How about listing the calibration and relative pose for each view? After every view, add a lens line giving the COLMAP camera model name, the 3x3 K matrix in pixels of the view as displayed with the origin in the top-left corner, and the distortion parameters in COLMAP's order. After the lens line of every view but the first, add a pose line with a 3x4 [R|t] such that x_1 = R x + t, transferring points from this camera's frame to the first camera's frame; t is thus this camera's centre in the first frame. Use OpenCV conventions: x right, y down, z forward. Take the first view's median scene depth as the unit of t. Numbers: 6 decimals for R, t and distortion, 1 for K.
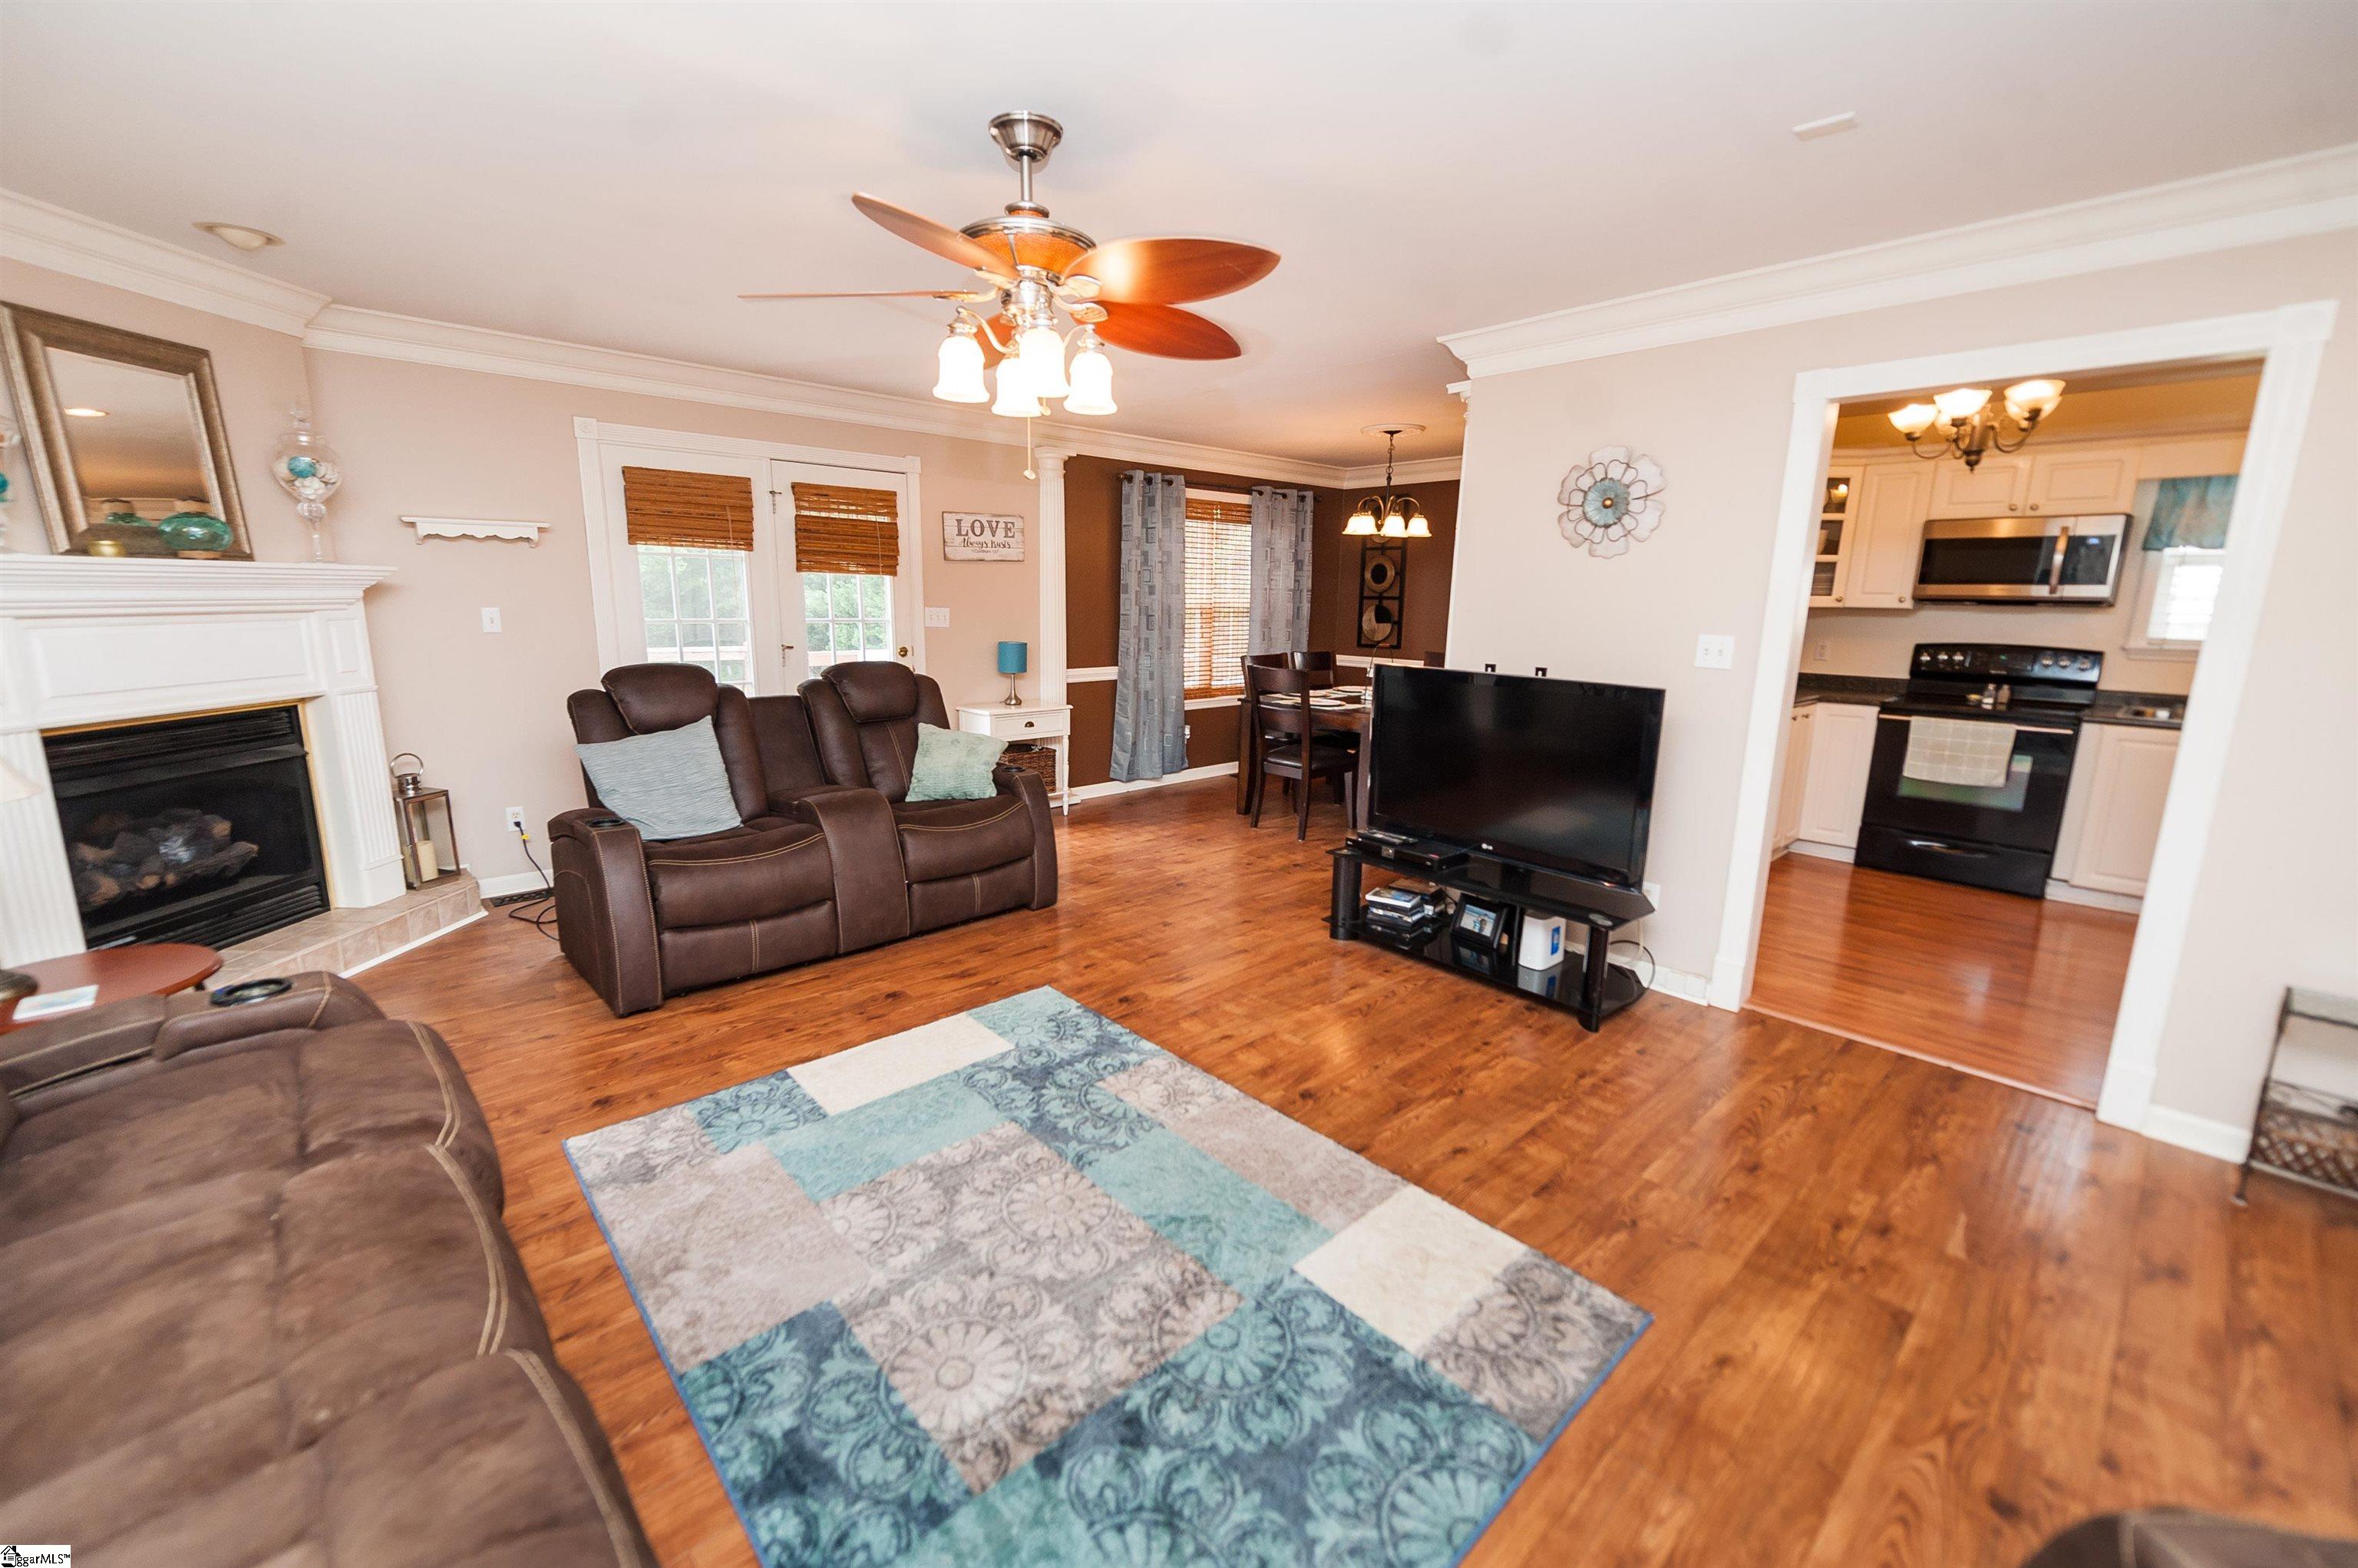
lens RADIAL K [[956.4, 0, 1169.5], [0, 956.4, 779.4], [0, 0, 1]] dist [0.004986, -0.000120]
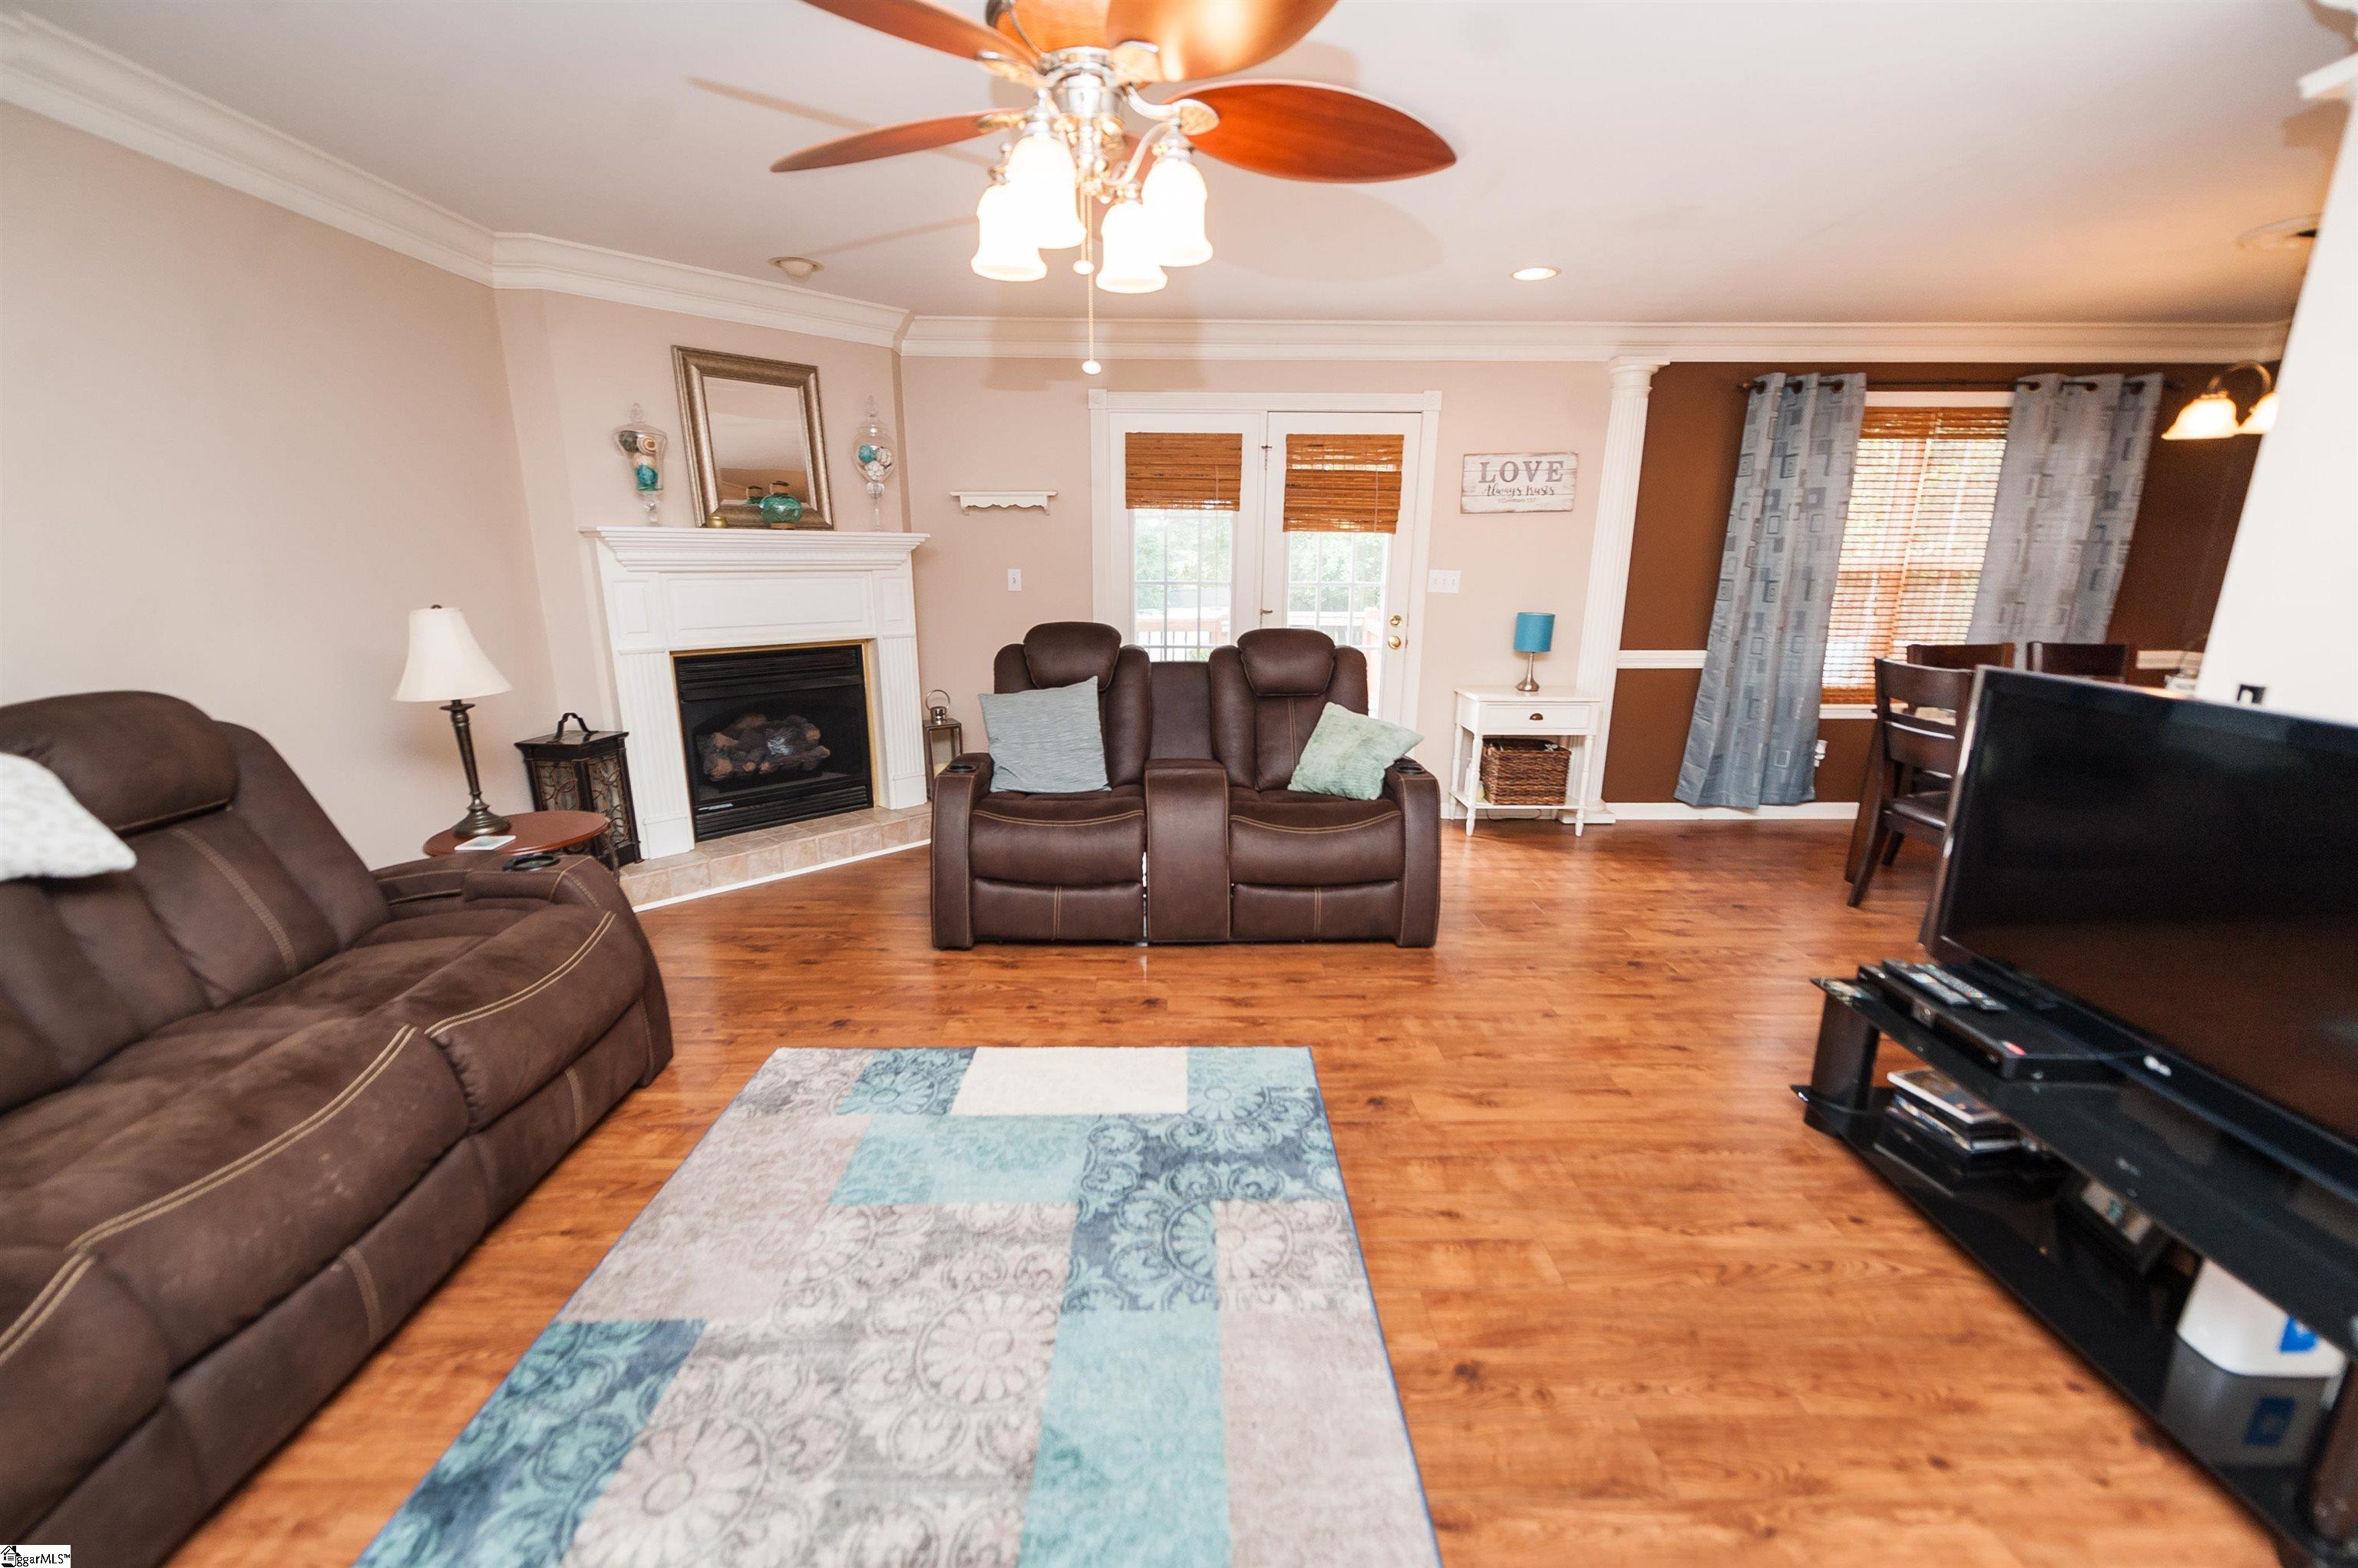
lens RADIAL K [[957.5, 0, 1179.5], [0, 957.5, 791.0], [0, 0, 1]] dist [0.019211, -0.008884]
pose [[0.742933, 0.149644, -0.652424, 0.220210], [-0.122178, 0.988632, 0.087631, -0.039884], [0.658121, 0.014608, 0.752770, 0.262254]]
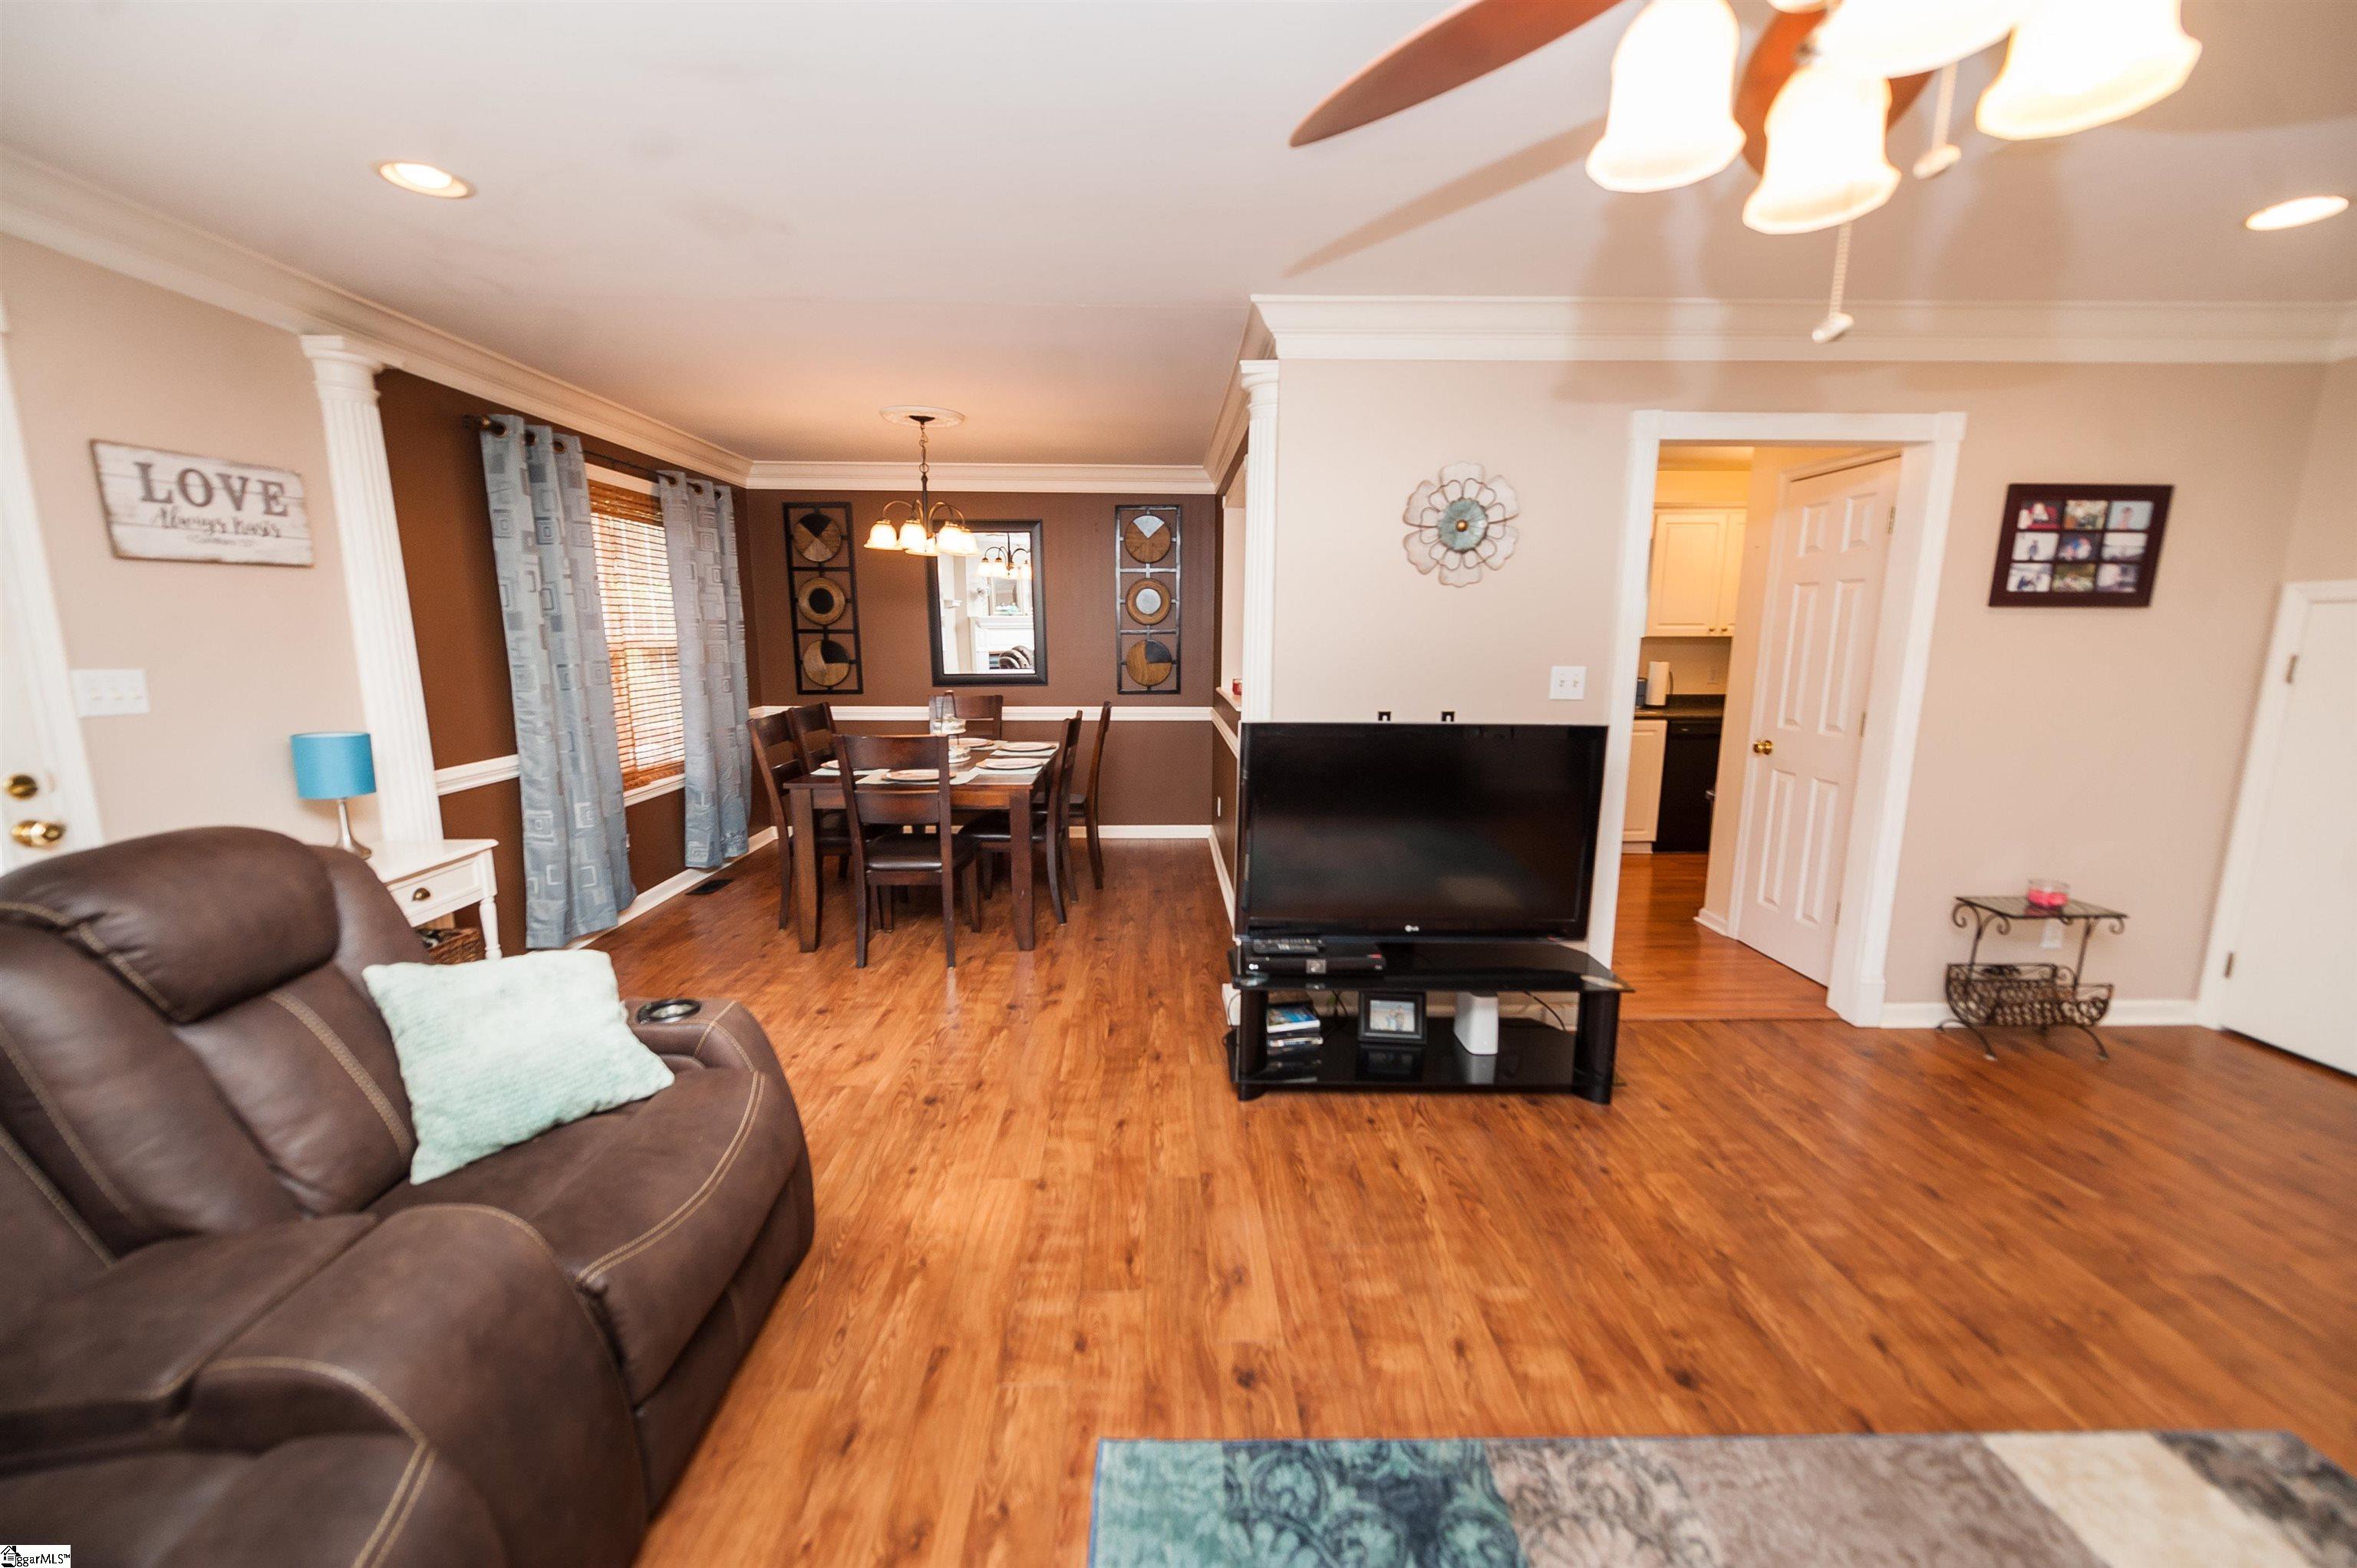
lens RADIAL K [[929.9, 0, 1183.0], [0, 929.9, 789.6], [0, 0, 1]] dist [0.003880, -0.000138]
pose [[0.653600, -0.140078, 0.743765, -0.320268], [0.150478, 0.987155, 0.053682, -0.102352], [-0.741730, 0.076834, 0.666283, 0.498374]]
